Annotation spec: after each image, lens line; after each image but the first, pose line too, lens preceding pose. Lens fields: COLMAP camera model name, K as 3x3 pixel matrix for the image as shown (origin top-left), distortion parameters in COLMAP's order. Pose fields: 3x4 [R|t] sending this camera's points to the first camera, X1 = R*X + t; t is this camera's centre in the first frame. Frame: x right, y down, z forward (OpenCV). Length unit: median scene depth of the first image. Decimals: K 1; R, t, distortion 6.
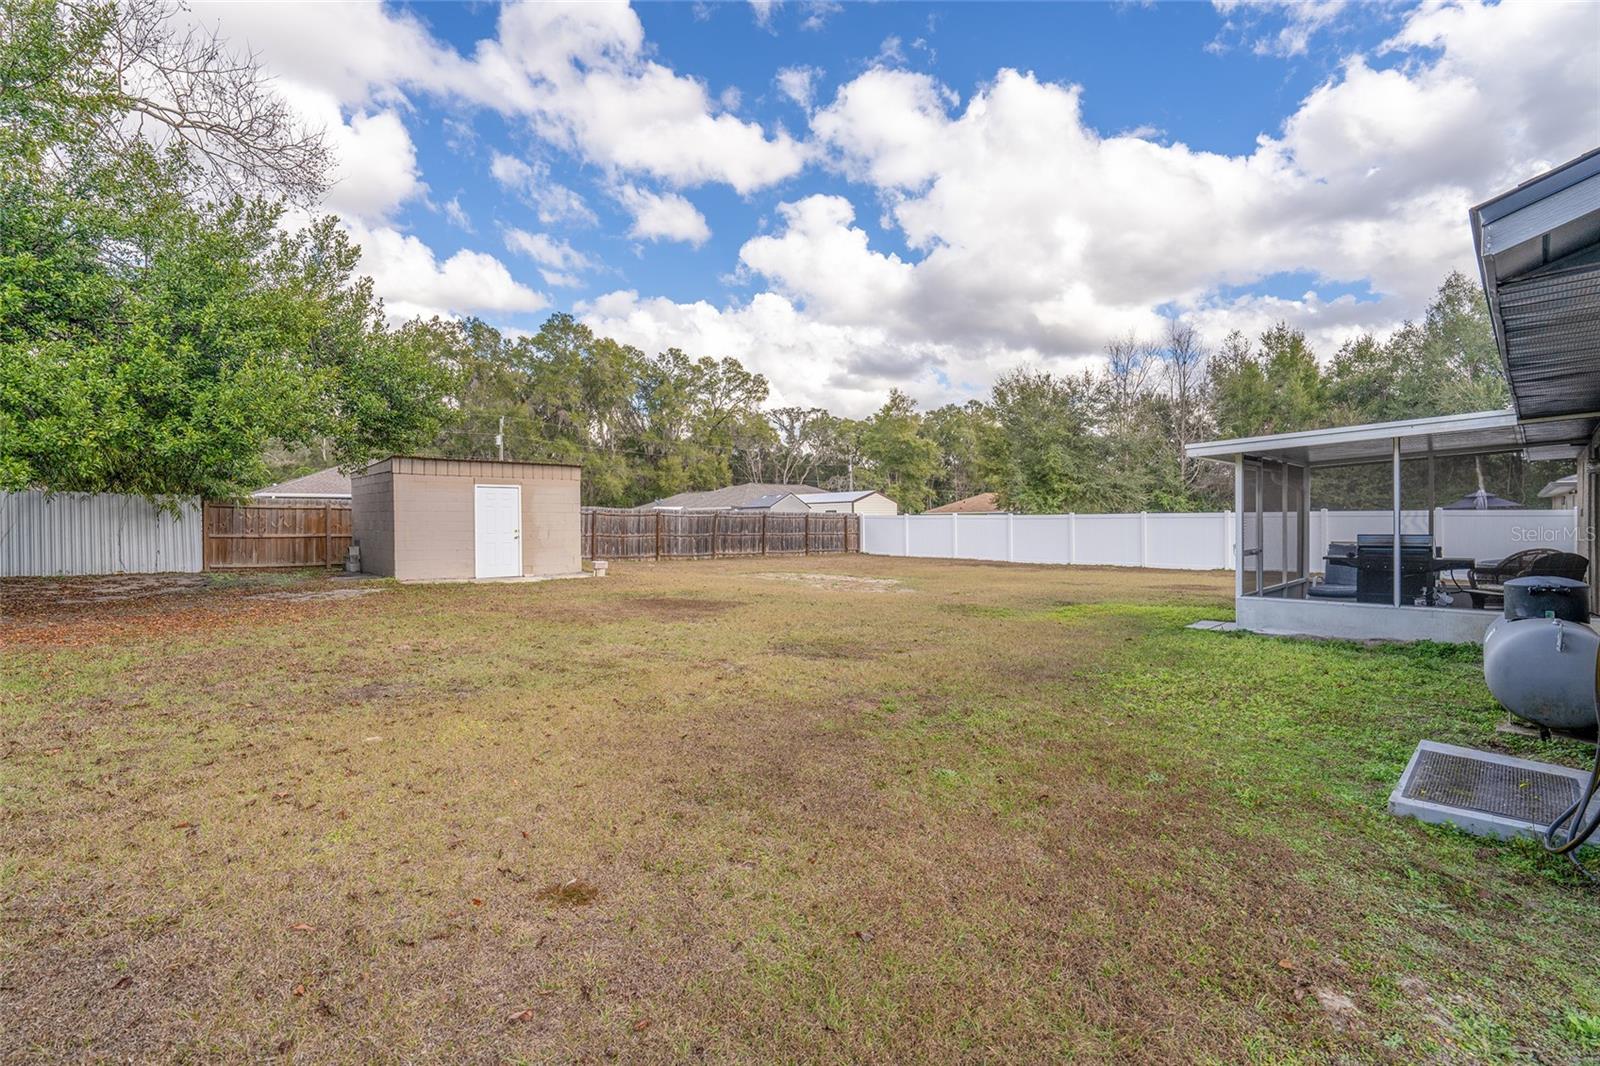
lens RADIAL K [[692.1, 0, 800.9], [0, 692.1, 520.7], [0, 0, 1]] dist [-0.001038, 0.000031]
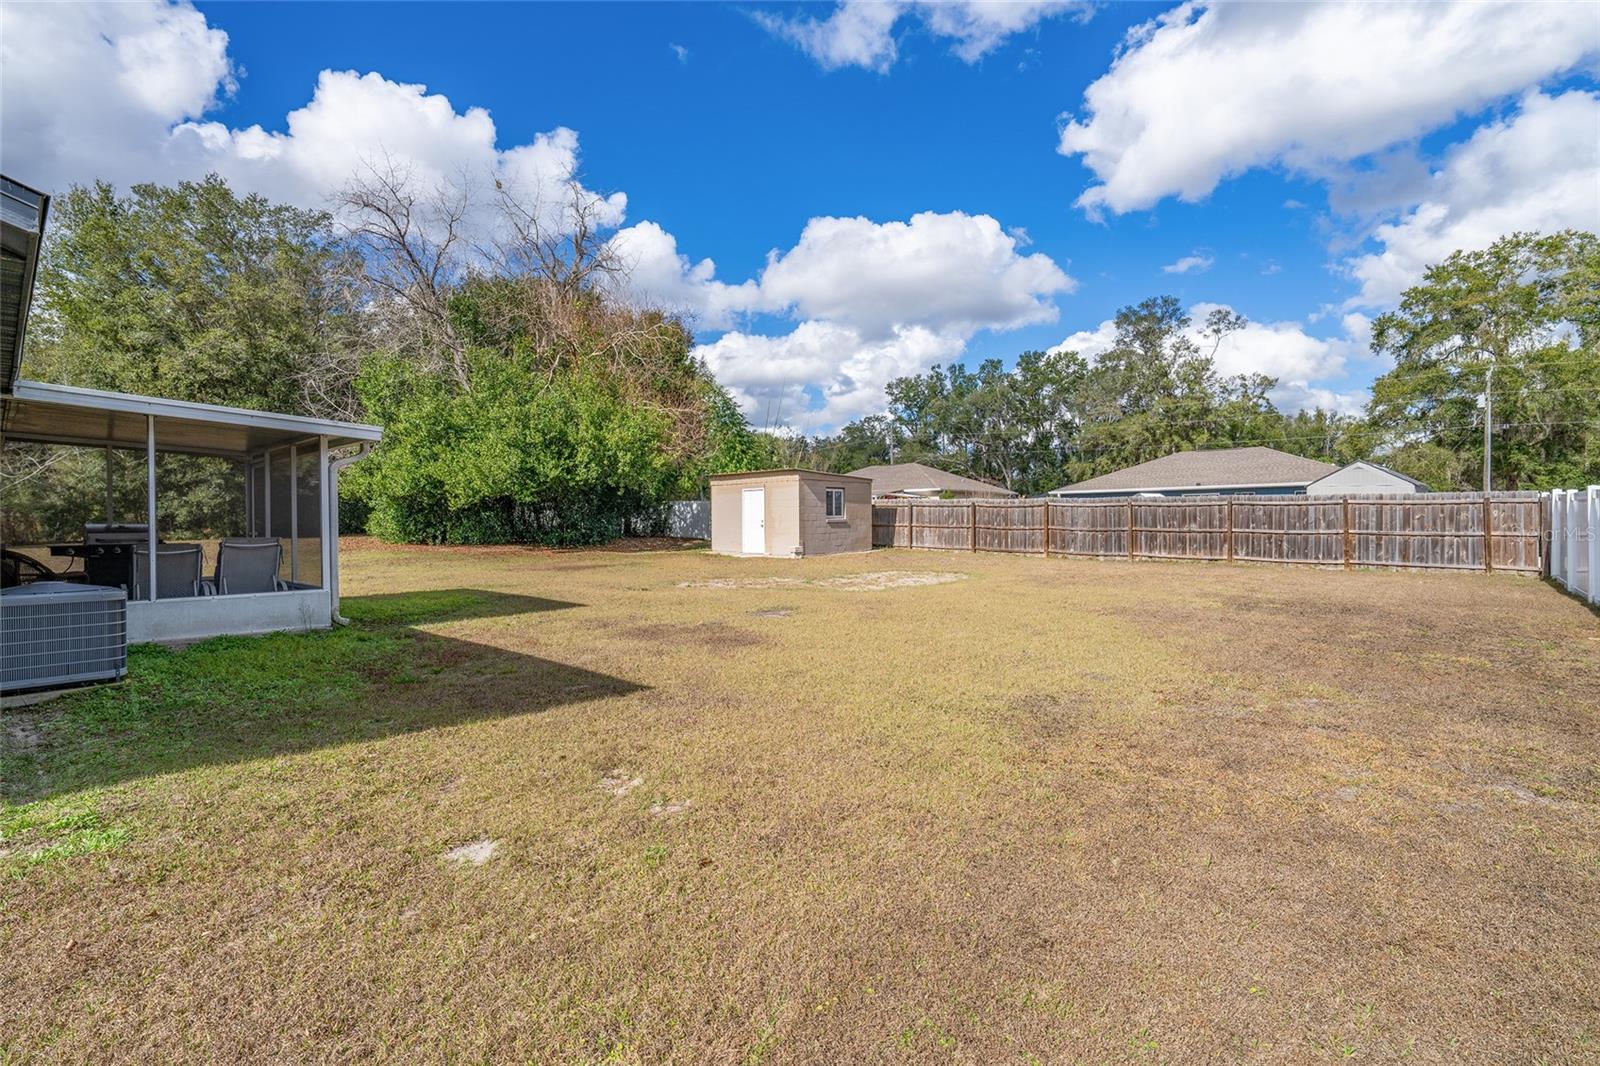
lens RADIAL K [[726.0, 0, 818.8], [0, 726.0, 521.8], [0, 0, 1]] dist [0.000864, -0.000711]
pose [[0.092324, 0.008586, -0.995692, 0.640802], [0.006146, 0.999939, 0.009192, 0.002375], [0.995710, -0.006968, 0.092265, 0.586400]]
